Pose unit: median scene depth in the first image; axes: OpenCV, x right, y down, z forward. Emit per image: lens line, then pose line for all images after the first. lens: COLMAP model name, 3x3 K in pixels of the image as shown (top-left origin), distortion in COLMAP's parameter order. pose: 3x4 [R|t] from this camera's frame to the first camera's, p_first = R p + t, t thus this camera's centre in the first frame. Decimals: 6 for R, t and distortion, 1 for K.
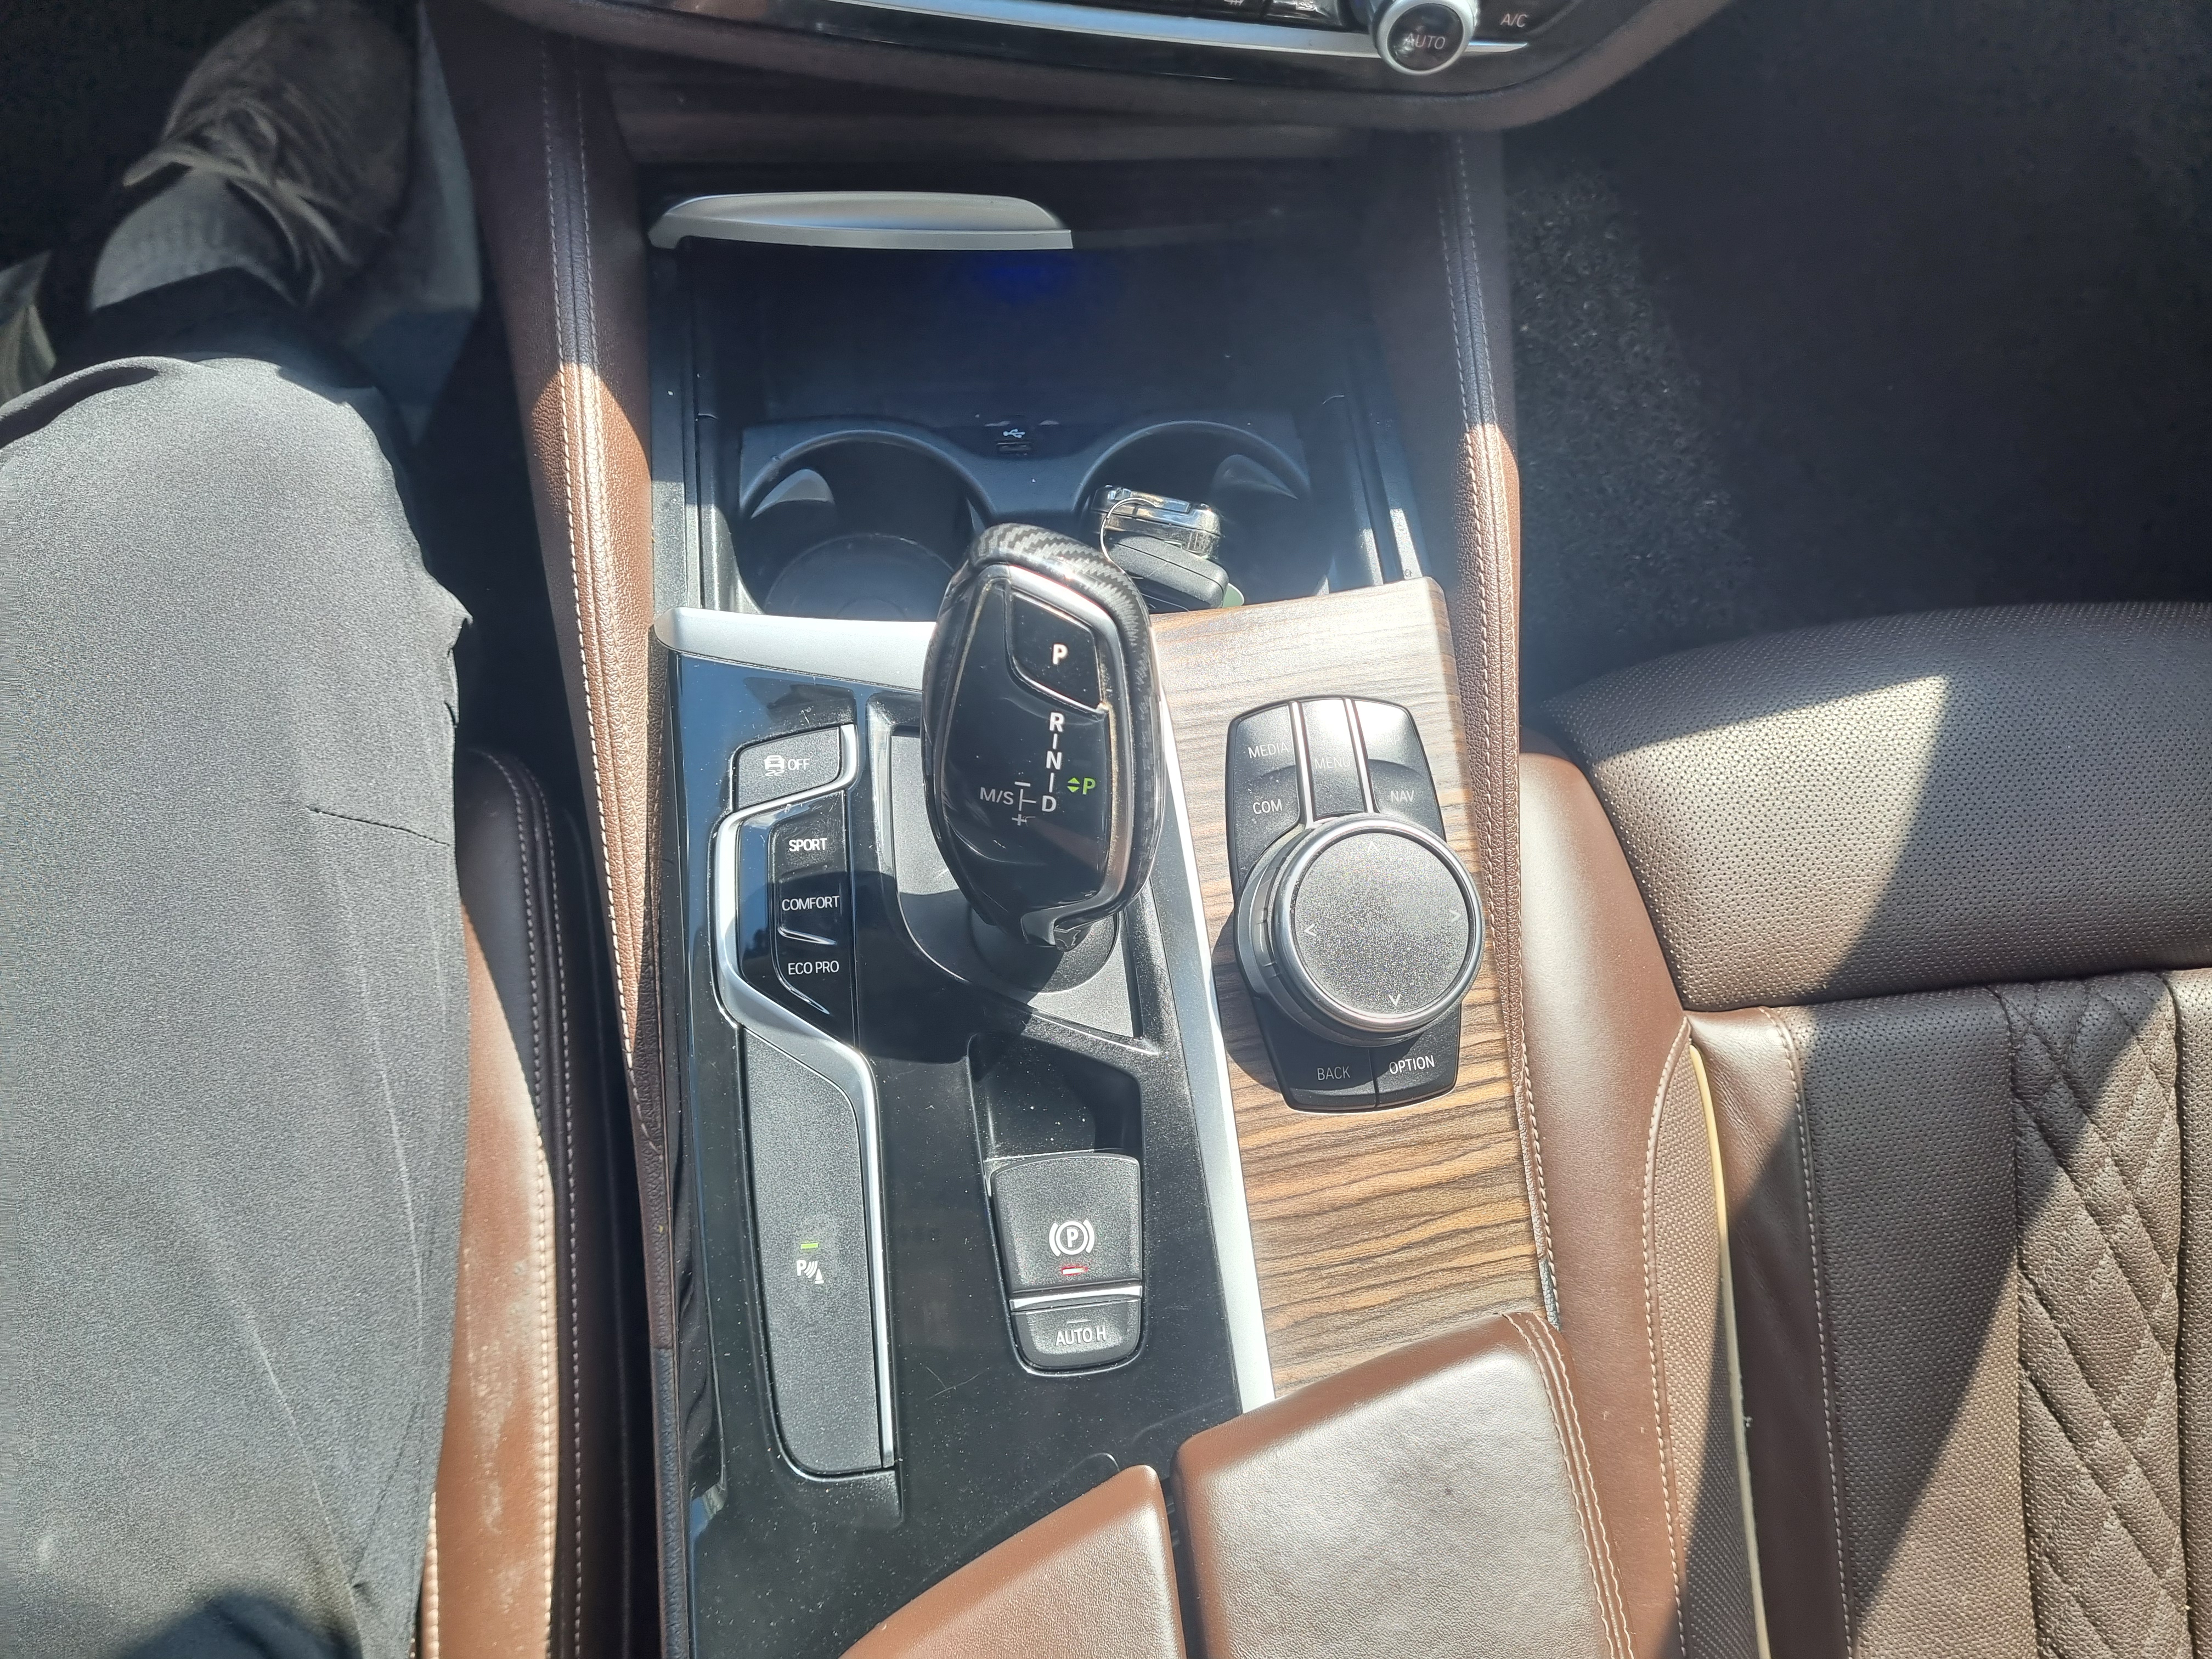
lens RADIAL K [[1715.8, 0, 1116.3], [0, 1715.8, 859.7], [0, 0, 1]] dist [0.054799, -0.056035]
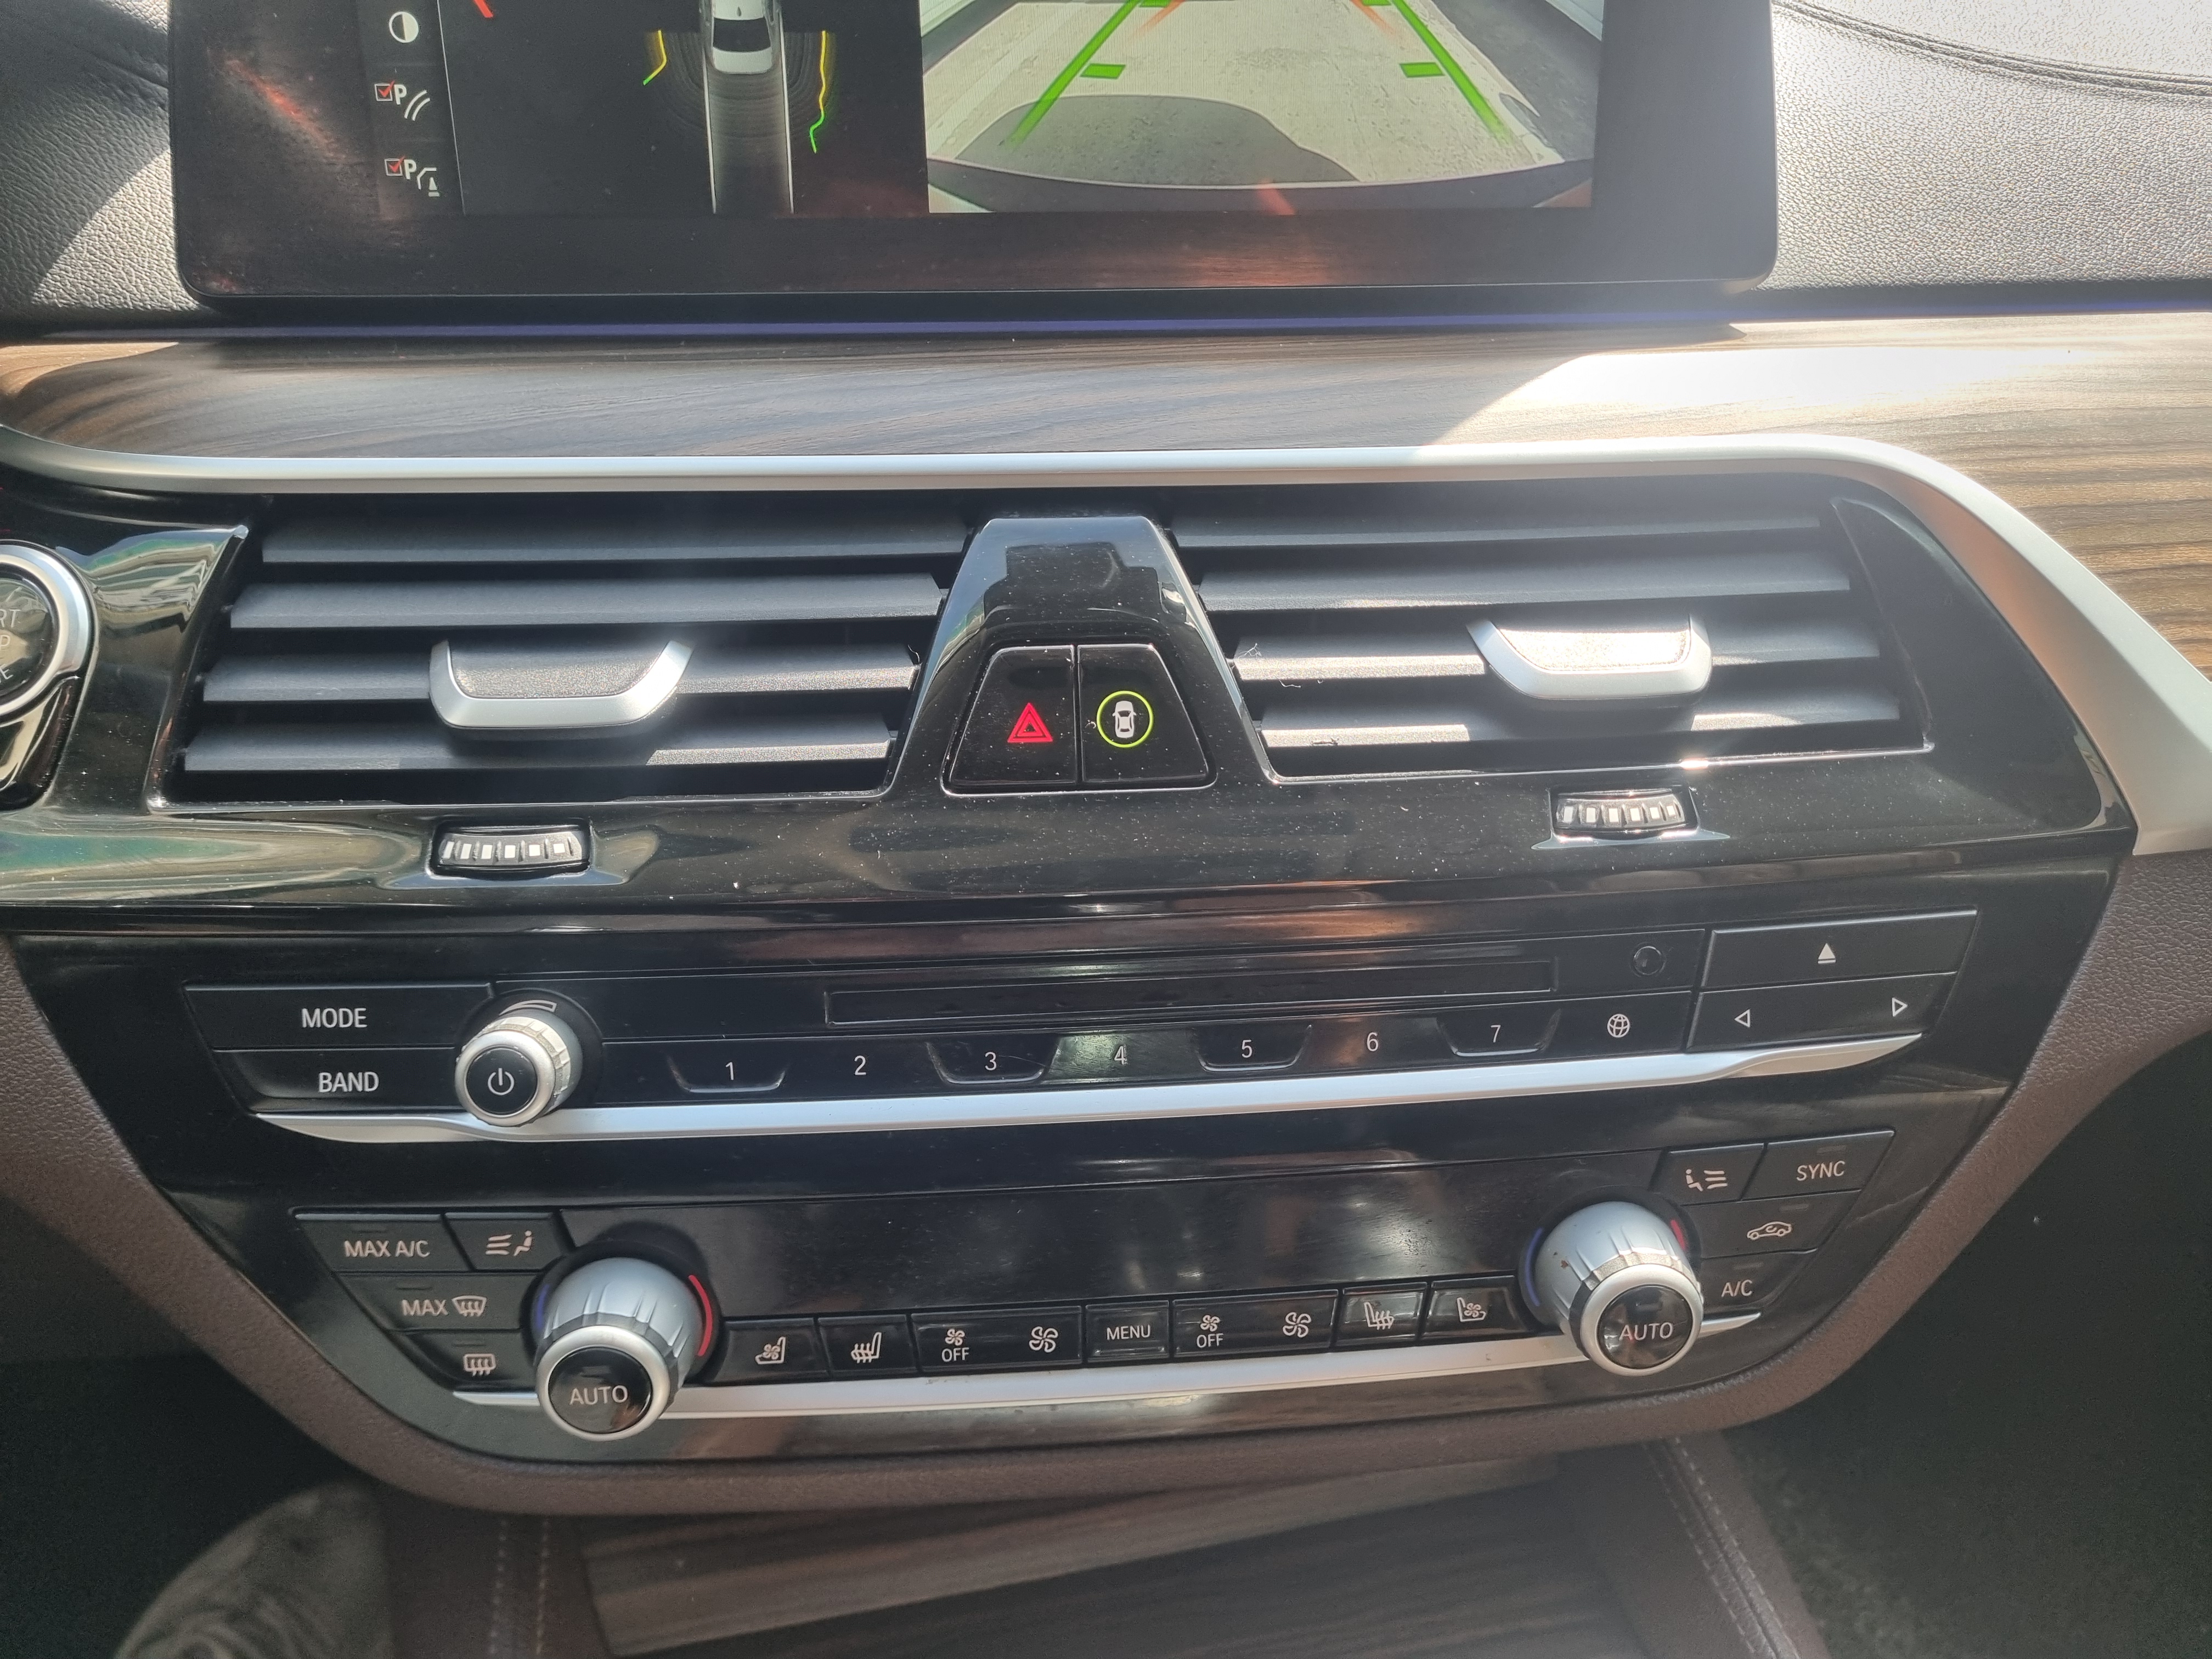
lens RADIAL K [[1729.8, 0, 1131.3], [0, 1729.8, 827.1], [0, 0, 1]] dist [0.034928, -0.041881]
pose [[0.986993, -0.156839, 0.035305, -0.032728], [0.138867, 0.721100, -0.678771, -0.134130], [0.080999, 0.674845, 0.733501, 0.251615]]
